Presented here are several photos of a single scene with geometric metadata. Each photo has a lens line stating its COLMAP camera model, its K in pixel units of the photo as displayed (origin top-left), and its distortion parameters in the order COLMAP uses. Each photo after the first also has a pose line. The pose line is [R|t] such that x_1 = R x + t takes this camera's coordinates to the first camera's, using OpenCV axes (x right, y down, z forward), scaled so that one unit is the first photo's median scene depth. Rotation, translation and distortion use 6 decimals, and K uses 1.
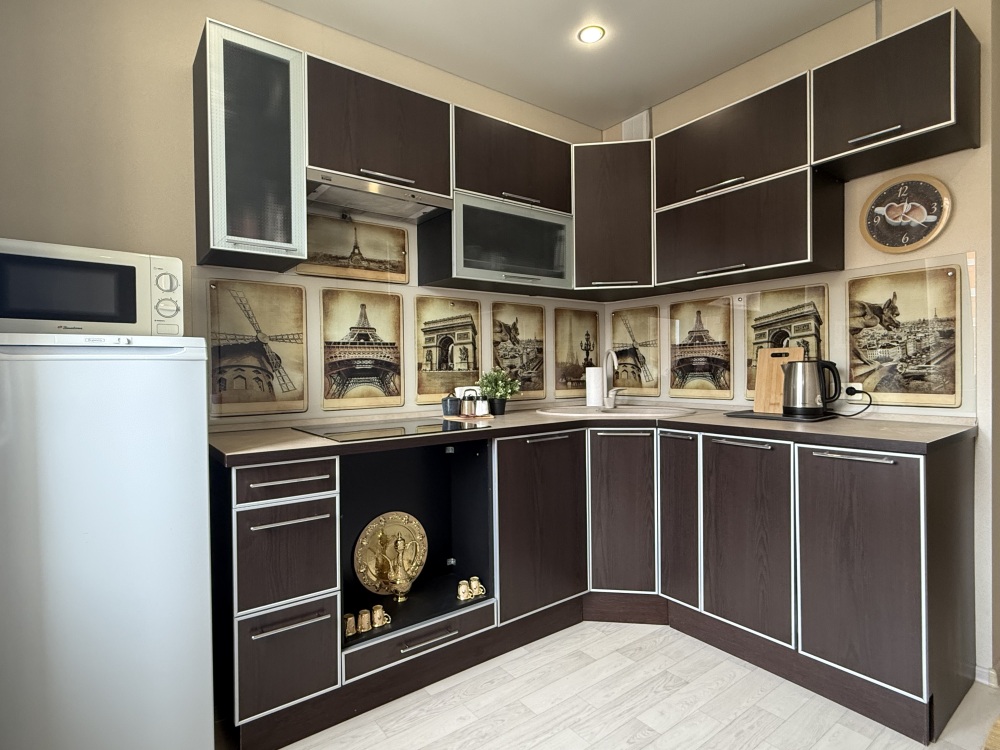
lens RADIAL K [[524.3, 0, 500.0], [0, 524.3, 375.0], [0, 0, 1]] dist [0.000511, 0.000004]
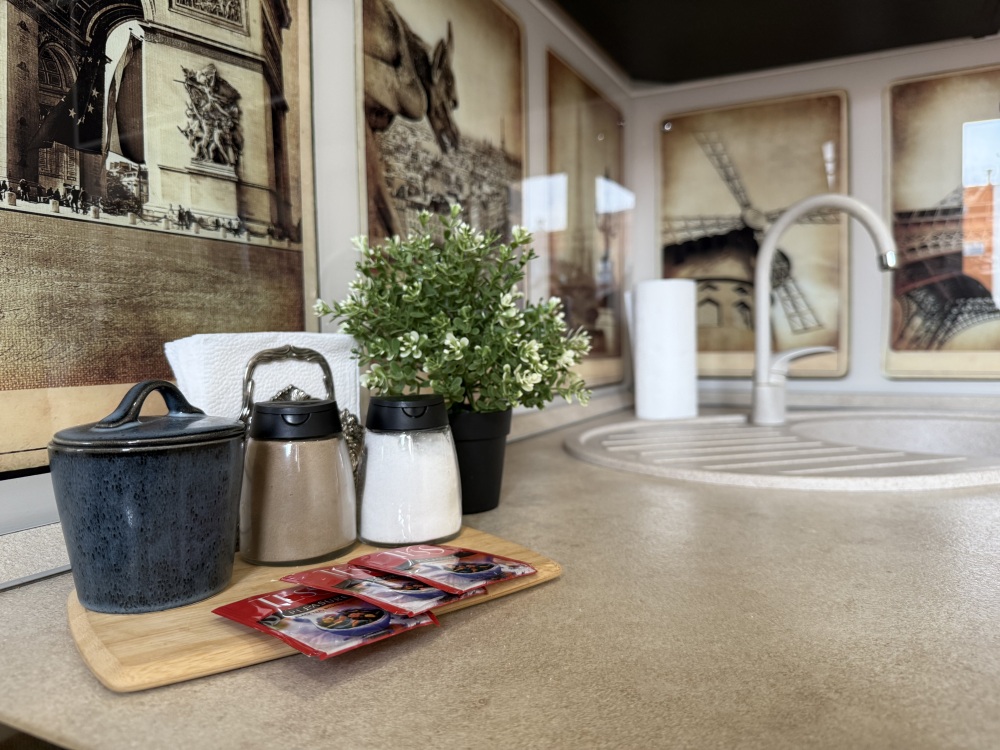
lens RADIAL K [[692.8, 0, 500.0], [0, 692.8, 375.0], [0, 0, 1]] dist [0.082760, -0.136143]
pose [[0.889343, -0.020083, 0.456799, -0.086854], [0.005654, 0.999442, 0.032933, 0.026365], [-0.457205, -0.026706, 0.888960, 0.760610]]
